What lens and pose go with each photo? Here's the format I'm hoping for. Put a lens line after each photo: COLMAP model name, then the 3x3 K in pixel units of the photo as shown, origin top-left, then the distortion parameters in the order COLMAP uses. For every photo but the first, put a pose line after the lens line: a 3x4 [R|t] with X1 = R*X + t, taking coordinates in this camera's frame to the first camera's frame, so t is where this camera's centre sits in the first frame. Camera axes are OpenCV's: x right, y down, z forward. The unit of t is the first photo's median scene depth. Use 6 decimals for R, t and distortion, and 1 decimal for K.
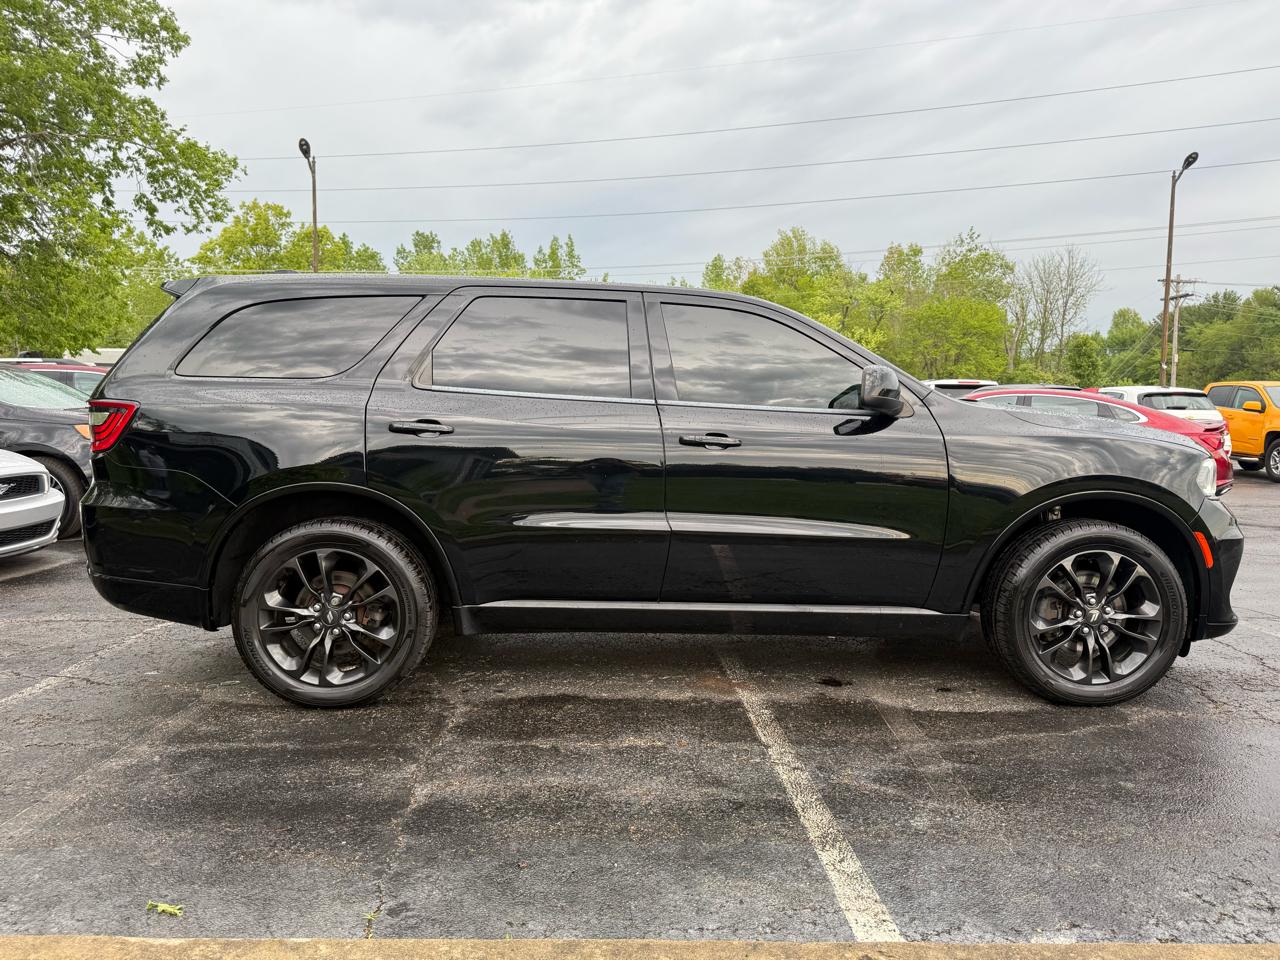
lens RADIAL K [[945.8, 0, 639.2], [0, 945.8, 479.7], [0, 0, 1]] dist [-0.067763, -0.001879]
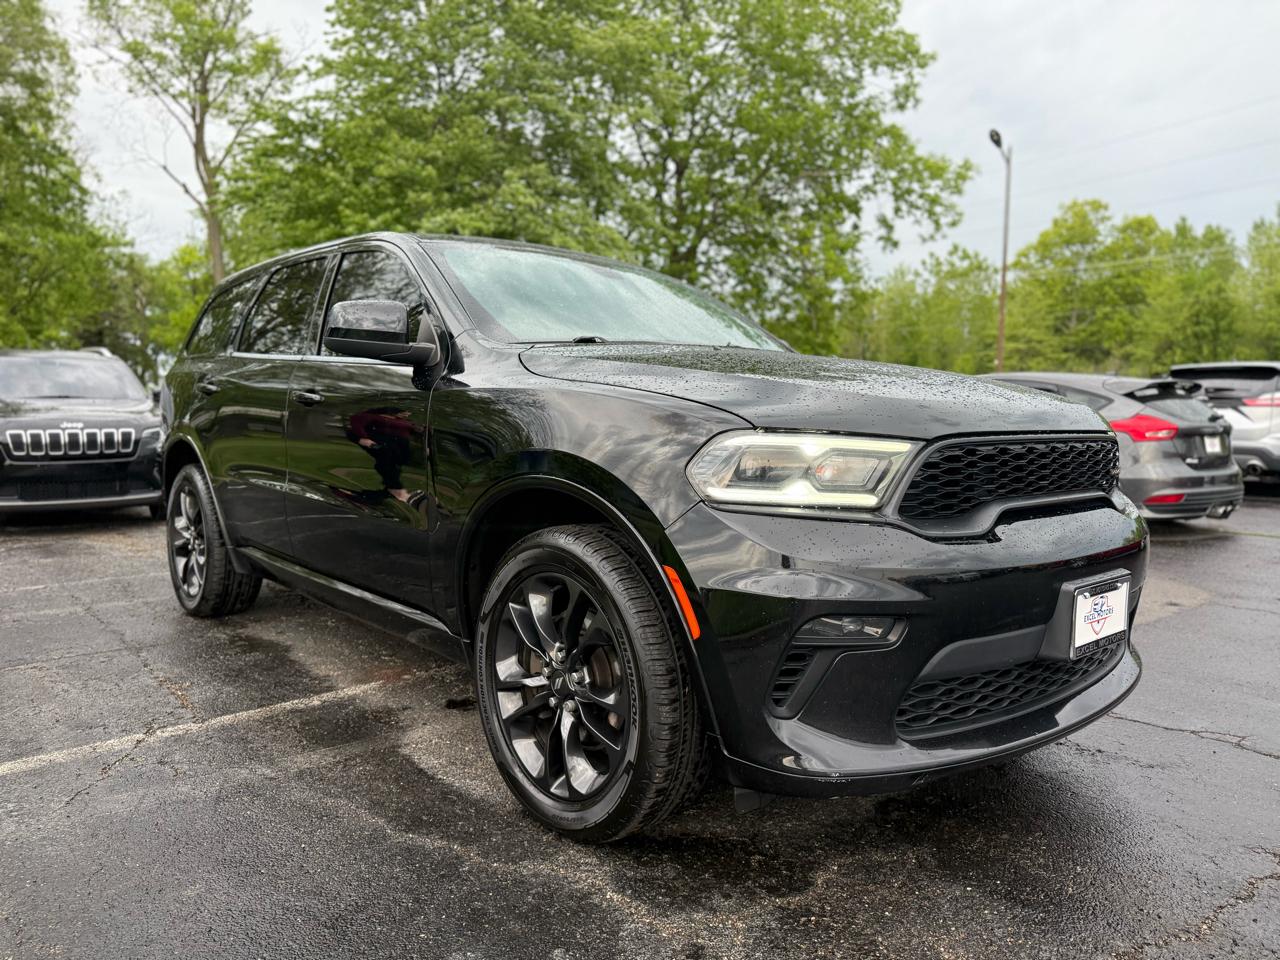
lens RADIAL K [[916.6, 0, 640.8], [0, 916.6, 478.5], [0, 0, 1]] dist [0.000451, -0.002095]
pose [[0.639634, 0.046394, -0.767278, 0.122012], [-0.049800, 0.998581, 0.018864, -0.000417], [0.767065, 0.026144, 0.641037, 0.078664]]
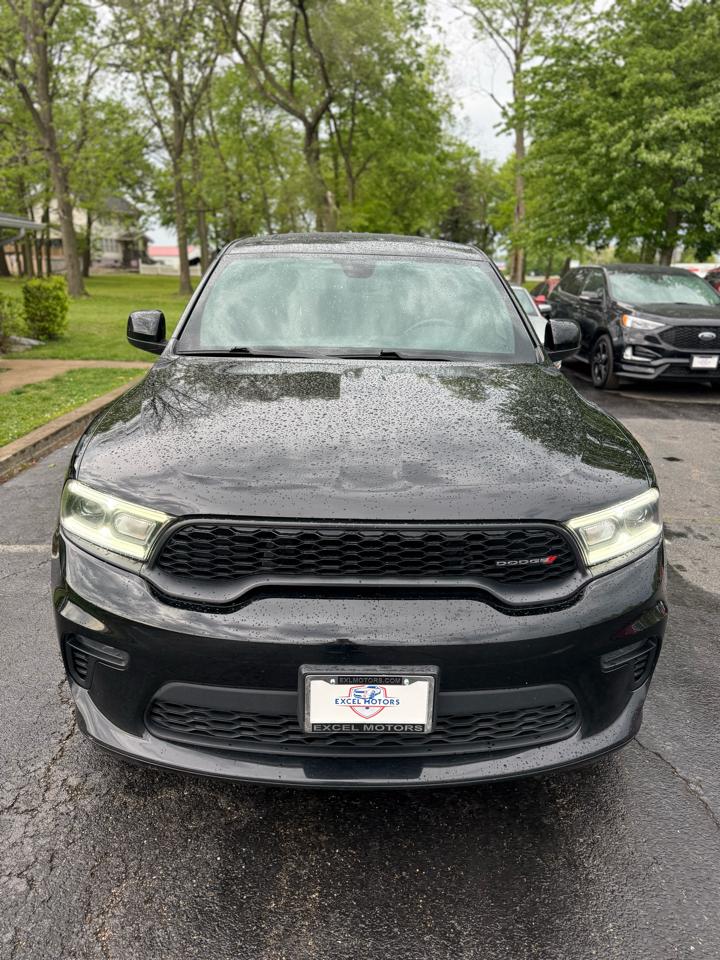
lens RADIAL K [[685.5, 0, 356.4], [0, 685.5, 470.9], [0, 0, 1]] dist [0.009318, -0.010818]
pose [[-0.001644, 0.270714, -0.962658, 0.139387], [-0.082253, 0.959361, 0.269927, -0.023760], [0.996610, 0.079625, 0.020690, 0.150878]]
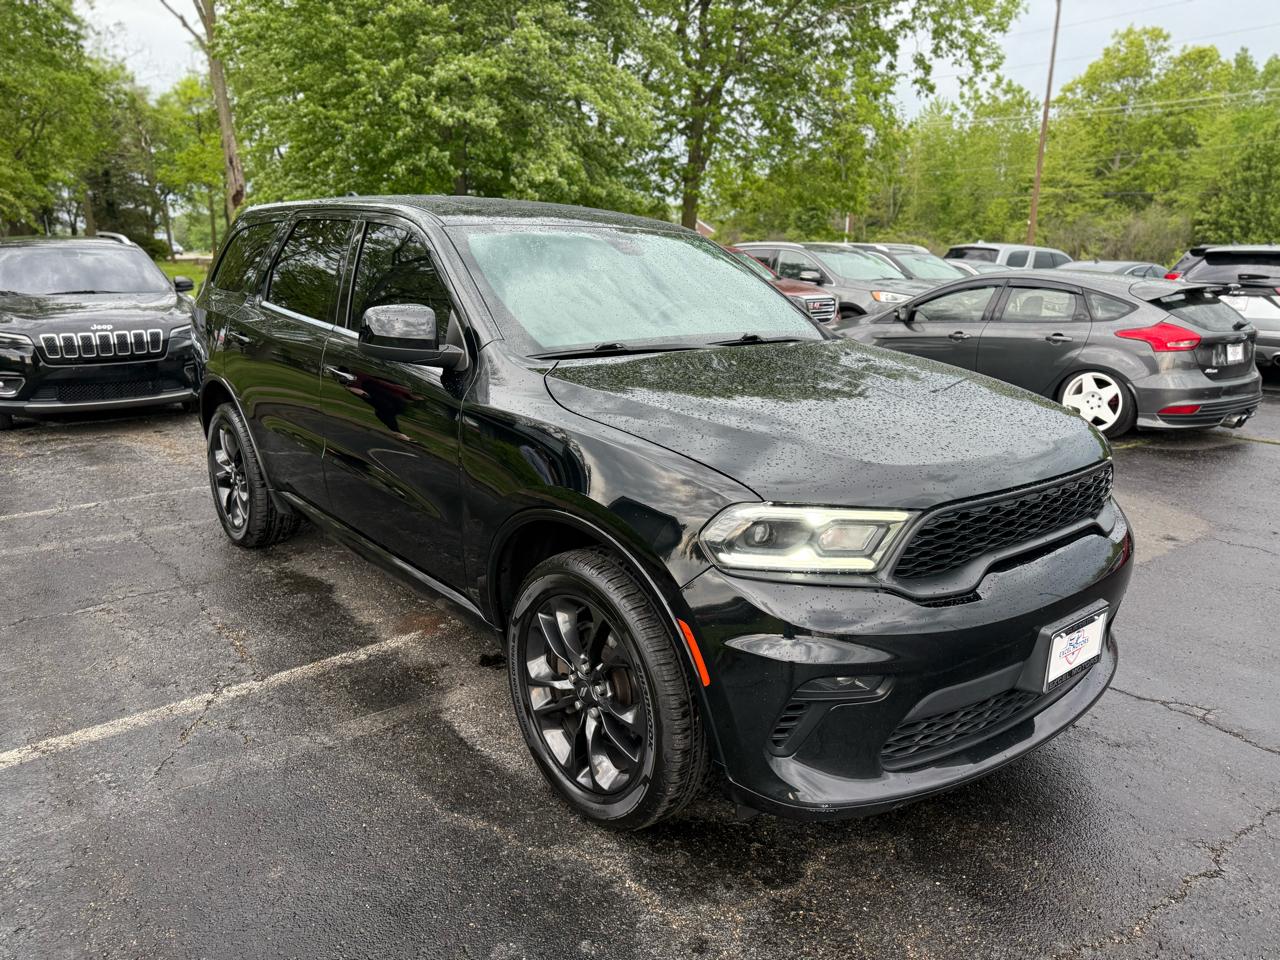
lens RADIAL K [[914.0, 0, 637.6], [0, 914.0, 477.6], [0, 0, 1]] dist [0.009318, -0.010818]
pose [[0.621007, 0.181882, -0.762411, 0.124535], [-0.056093, 0.980523, 0.188226, -0.017726], [0.781796, -0.074124, 0.619113, 0.075269]]
